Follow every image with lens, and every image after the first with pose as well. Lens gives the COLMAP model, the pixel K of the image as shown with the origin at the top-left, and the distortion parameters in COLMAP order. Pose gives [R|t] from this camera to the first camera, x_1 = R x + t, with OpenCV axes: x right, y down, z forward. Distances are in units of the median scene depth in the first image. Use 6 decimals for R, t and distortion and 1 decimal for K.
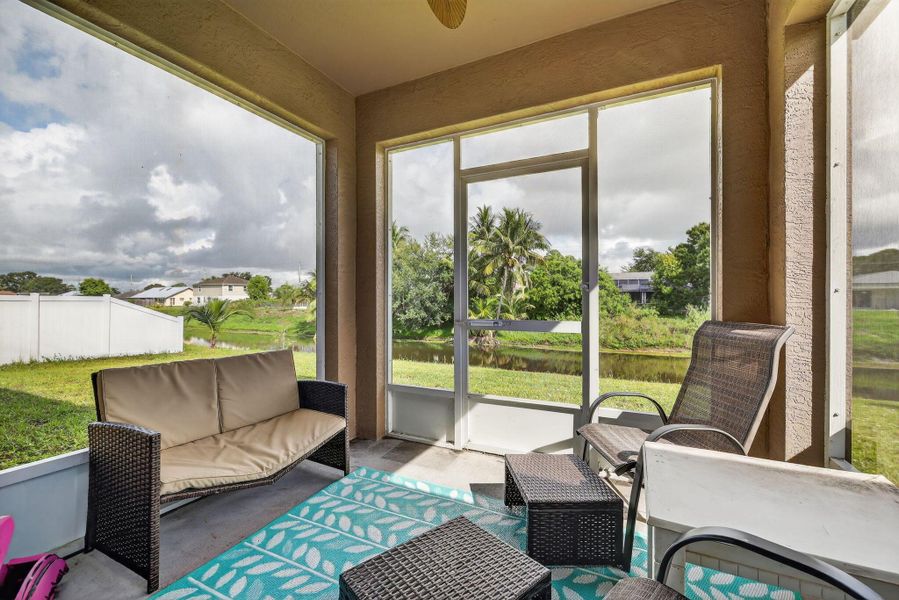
lens RADIAL K [[380.2, 0, 448.0], [0, 380.2, 296.0], [0, 0, 1]] dist [0.000906, 0.000251]
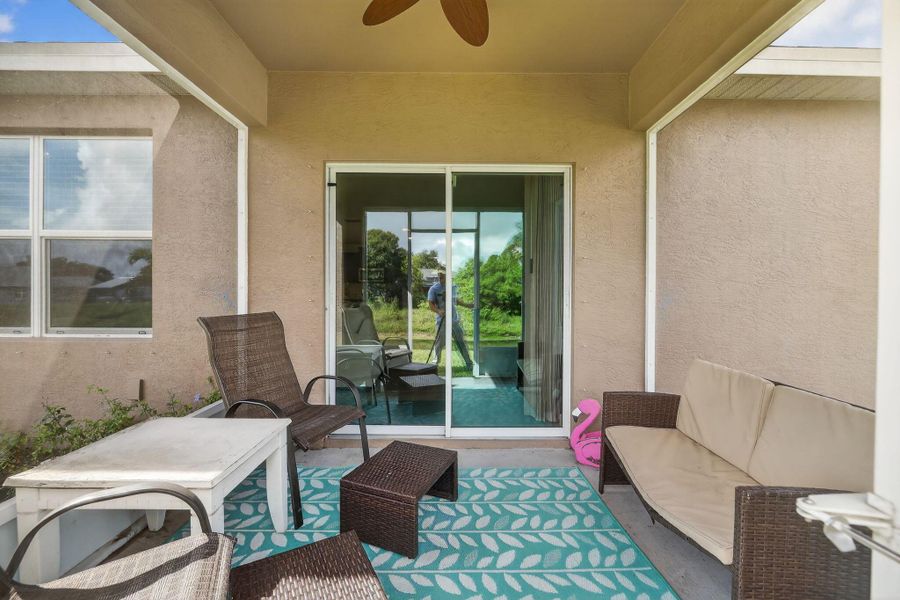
lens RADIAL K [[380.6, 0, 448.5], [0, 380.6, 296.0], [0, 0, 1]] dist [0.000906, 0.000251]
pose [[-0.895535, 0.001572, -0.444988, 0.382676], [0.002191, 0.999997, -0.000877, -0.014454], [0.444985, -0.001760, -0.895536, 1.760442]]
